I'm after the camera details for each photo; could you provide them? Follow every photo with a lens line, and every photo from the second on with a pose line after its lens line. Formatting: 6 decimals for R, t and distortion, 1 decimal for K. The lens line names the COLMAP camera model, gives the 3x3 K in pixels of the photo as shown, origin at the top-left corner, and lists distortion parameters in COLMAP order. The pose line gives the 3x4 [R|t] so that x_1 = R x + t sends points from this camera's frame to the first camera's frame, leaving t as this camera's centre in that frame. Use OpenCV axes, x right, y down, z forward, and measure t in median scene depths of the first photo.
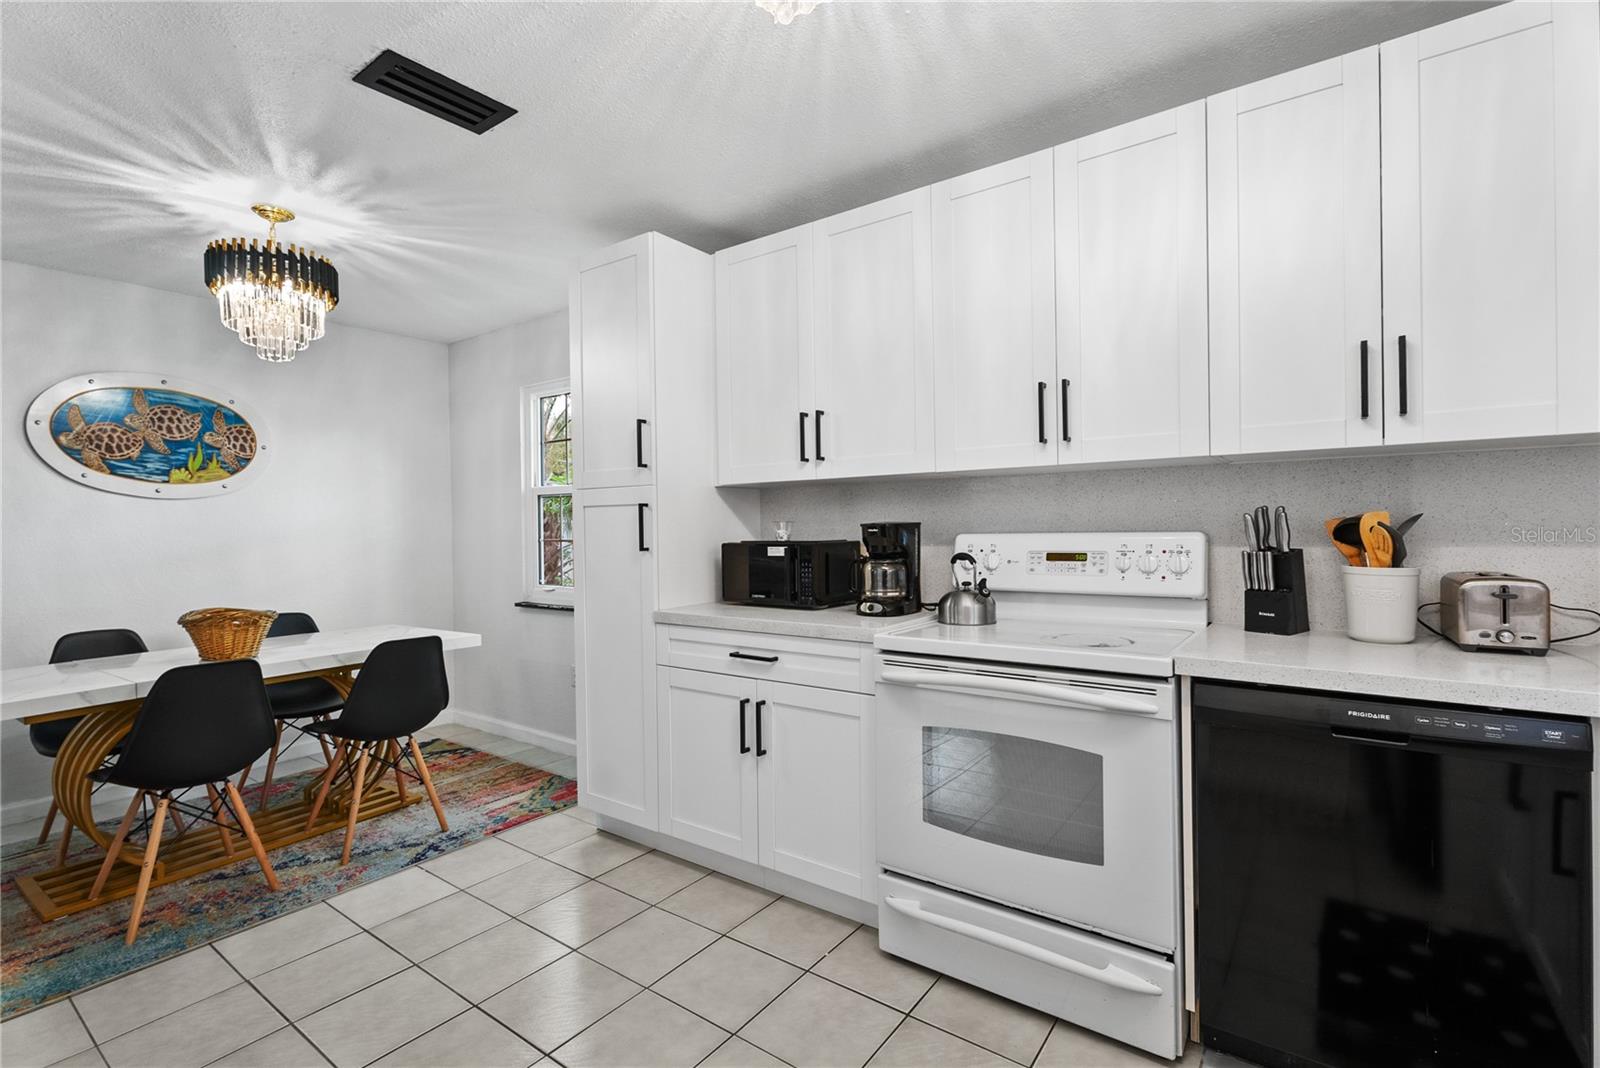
lens RADIAL K [[717.7, 0, 793.2], [0, 717.7, 533.1], [0, 0, 1]] dist [0.001117, -0.000296]
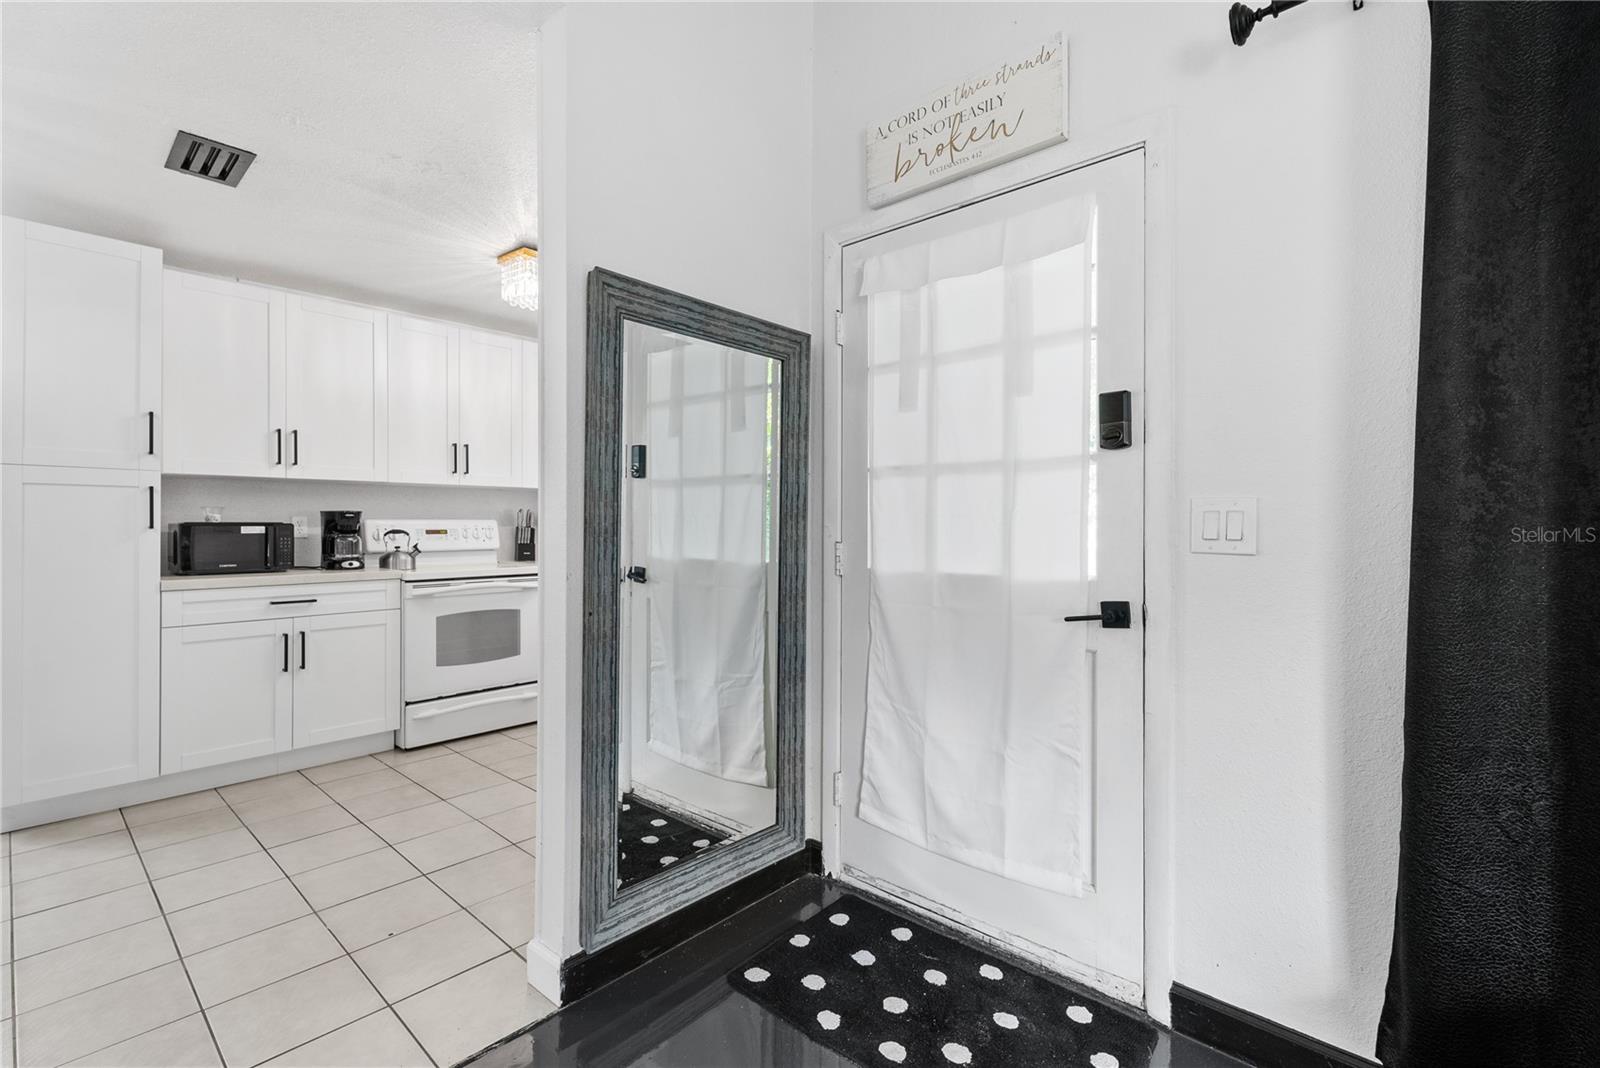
lens RADIAL K [[717.7, 0, 790.2], [0, 717.7, 524.9], [0, 0, 1]] dist [0.001117, -0.000296]
pose [[0.110175, 0.014402, 0.993808, -1.399804], [0.007868, 0.999851, -0.015361, 0.051215], [-0.993881, 0.009512, 0.110045, -0.134835]]
